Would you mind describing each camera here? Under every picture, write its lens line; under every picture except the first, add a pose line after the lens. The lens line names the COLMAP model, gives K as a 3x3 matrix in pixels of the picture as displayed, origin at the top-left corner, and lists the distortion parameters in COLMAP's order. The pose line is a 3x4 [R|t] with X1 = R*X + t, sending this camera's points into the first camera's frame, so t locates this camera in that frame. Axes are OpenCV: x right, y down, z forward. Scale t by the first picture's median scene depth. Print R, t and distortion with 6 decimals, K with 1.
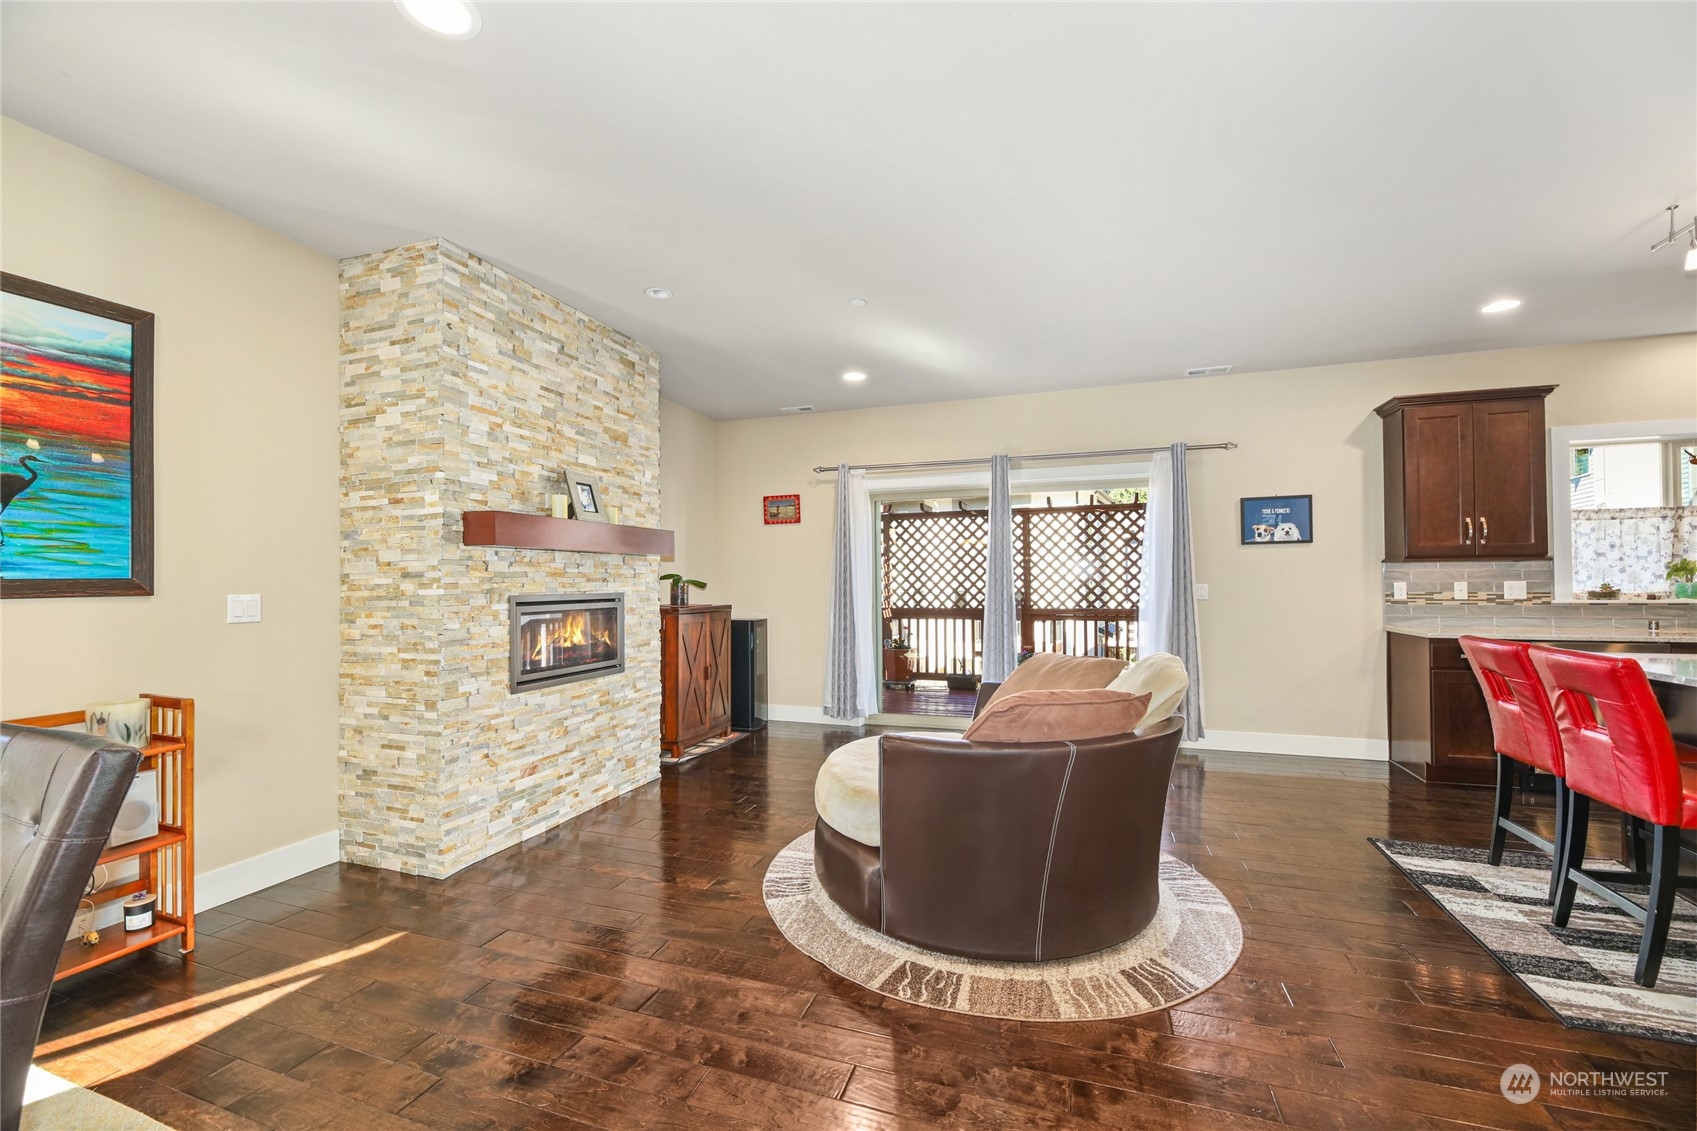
lens RADIAL K [[689.6, 0, 844.4], [0, 689.6, 571.7], [0, 0, 1]] dist [0.000983, -0.002693]
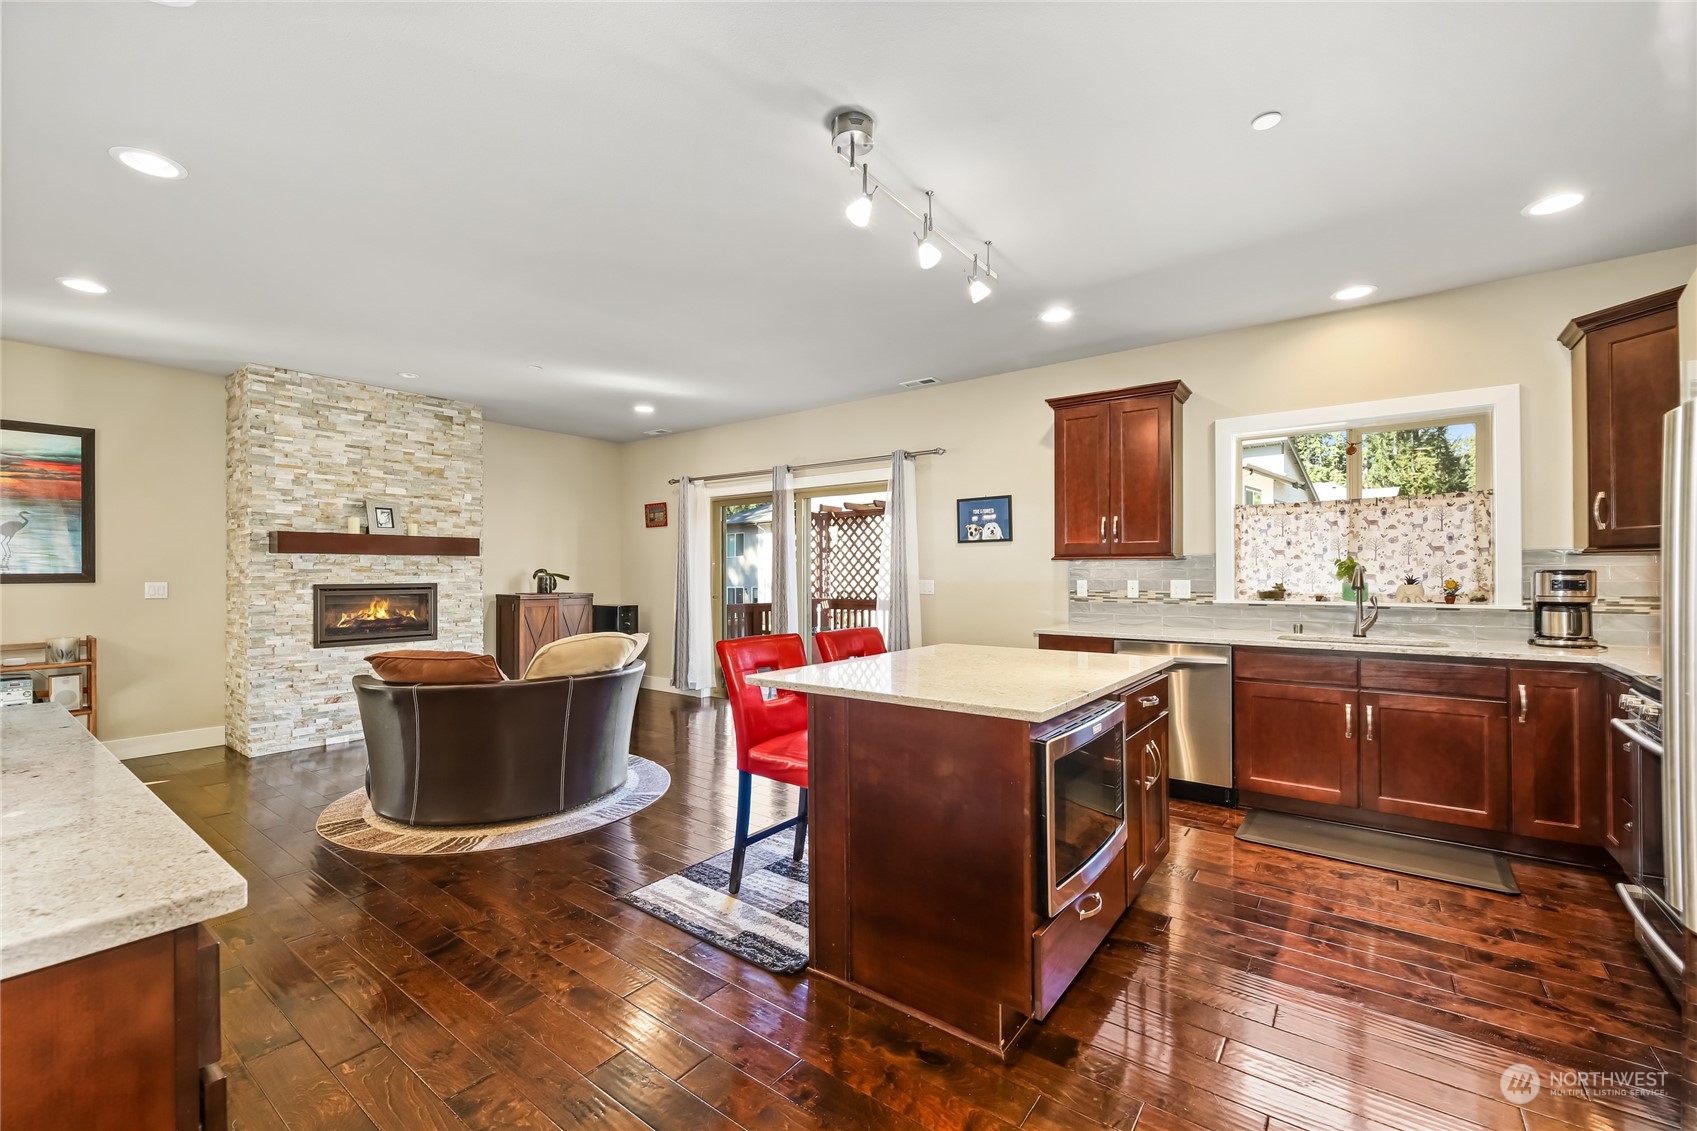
lens RADIAL K [[707.4, 0, 845.9], [0, 707.4, 568.6], [0, 0, 1]] dist [-0.001986, 0.000053]
pose [[0.950655, 0.003021, -0.310236, 0.885713], [-0.000122, 0.999956, 0.009365, -0.012348], [0.310251, -0.008865, 0.950613, -0.102979]]
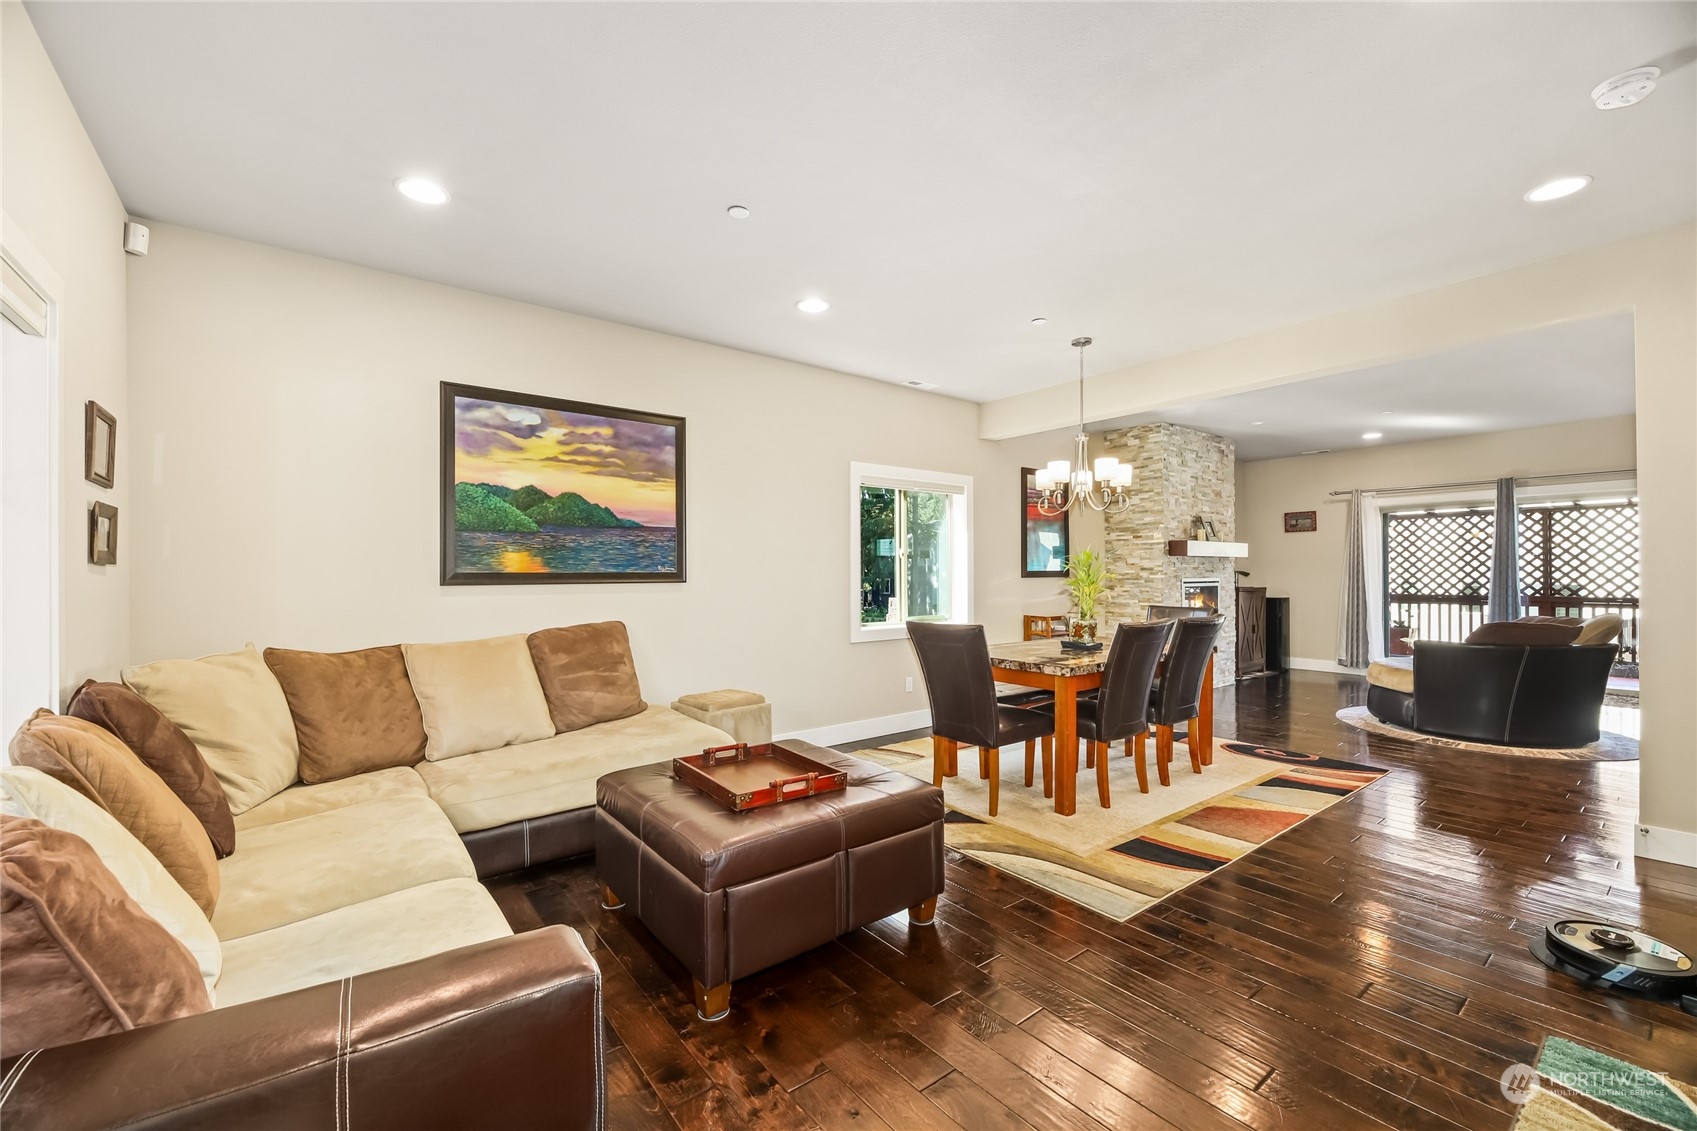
lens RADIAL K [[689.6, 0, 840.9], [0, 689.6, 568.0], [0, 0, 1]] dist [0.000983, -0.002693]
pose [[0.838373, 0.000325, -0.545097, -0.161518], [0.005530, 0.999943, 0.009102, -0.018086], [0.545069, -0.010646, 0.838324, -1.054692]]
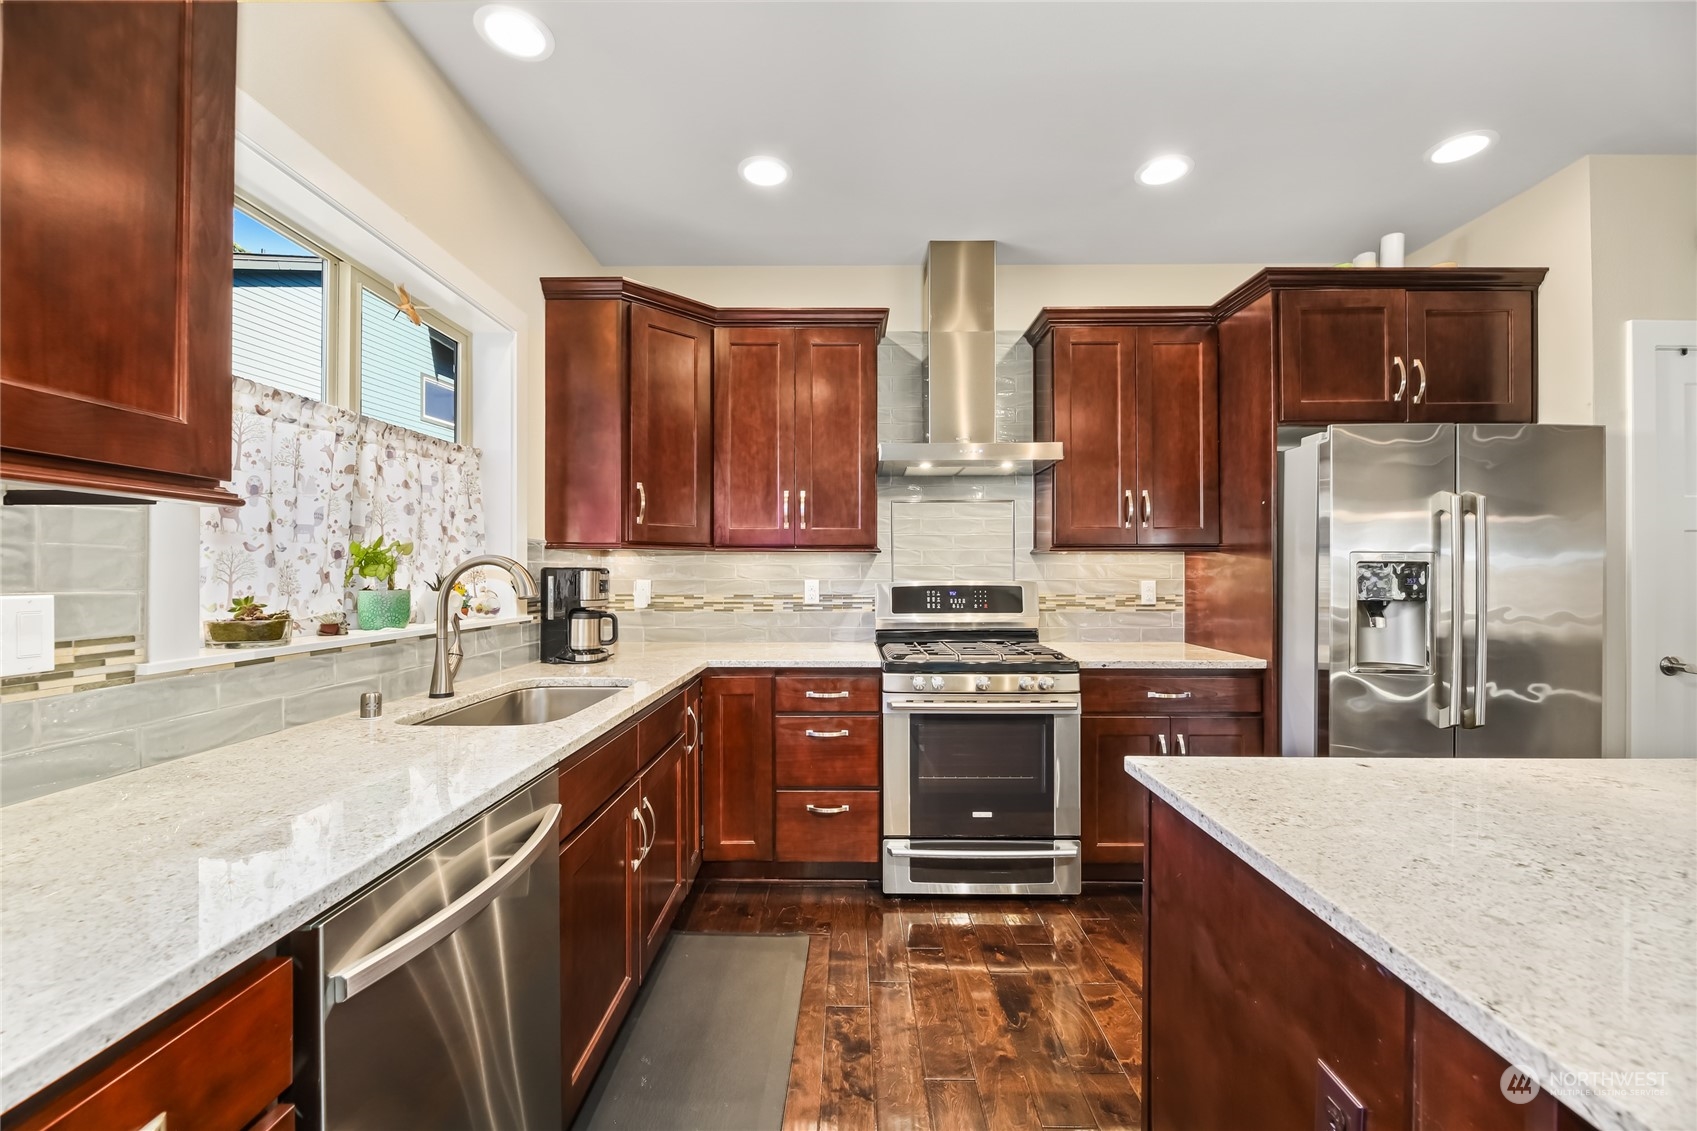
lens RADIAL K [[689.6, 0, 844.4], [0, 689.6, 569.2], [0, 0, 1]] dist [0.000983, -0.002693]
pose [[-0.318553, 0.014008, 0.947802, 0.723176], [-0.012409, 0.999743, -0.018946, 0.006555], [-0.947824, -0.017797, -0.318297, 0.867825]]
